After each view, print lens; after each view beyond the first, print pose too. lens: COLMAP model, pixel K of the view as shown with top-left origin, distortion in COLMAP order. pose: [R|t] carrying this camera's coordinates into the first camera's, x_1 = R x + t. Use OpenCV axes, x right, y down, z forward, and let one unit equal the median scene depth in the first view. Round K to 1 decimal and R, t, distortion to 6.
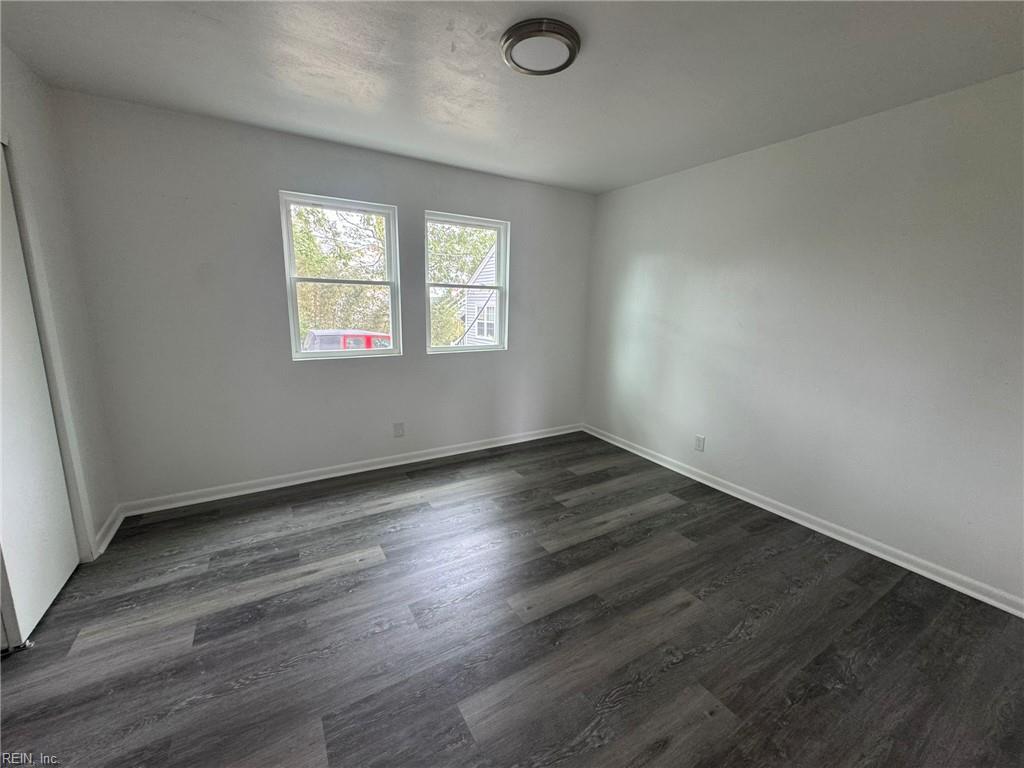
lens RADIAL K [[409.8, 0, 513.2], [0, 409.8, 375.8], [0, 0, 1]] dist [0.002338, 0.000043]
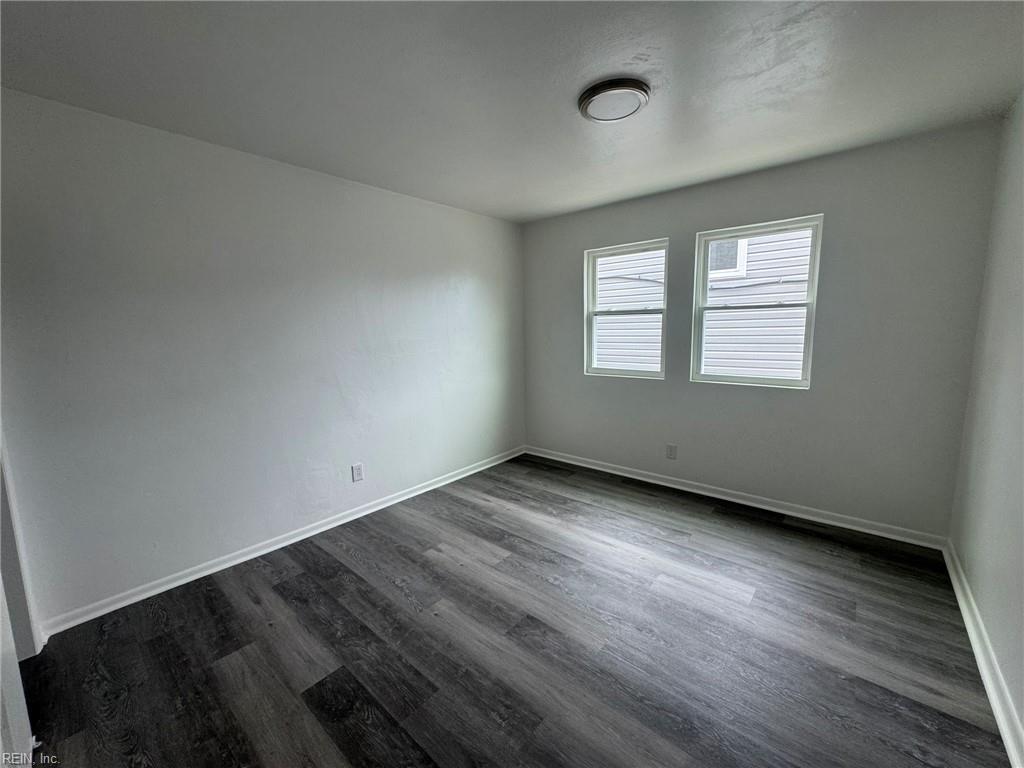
lens RADIAL K [[409.8, 0, 513.1], [0, 409.8, 389.2], [0, 0, 1]] dist [0.002338, 0.000043]
pose [[0.298658, 0.118497, -0.946975, 0.616144], [-0.130219, 0.988041, 0.082568, -0.063718], [0.945434, 0.098654, 0.310517, 0.320172]]
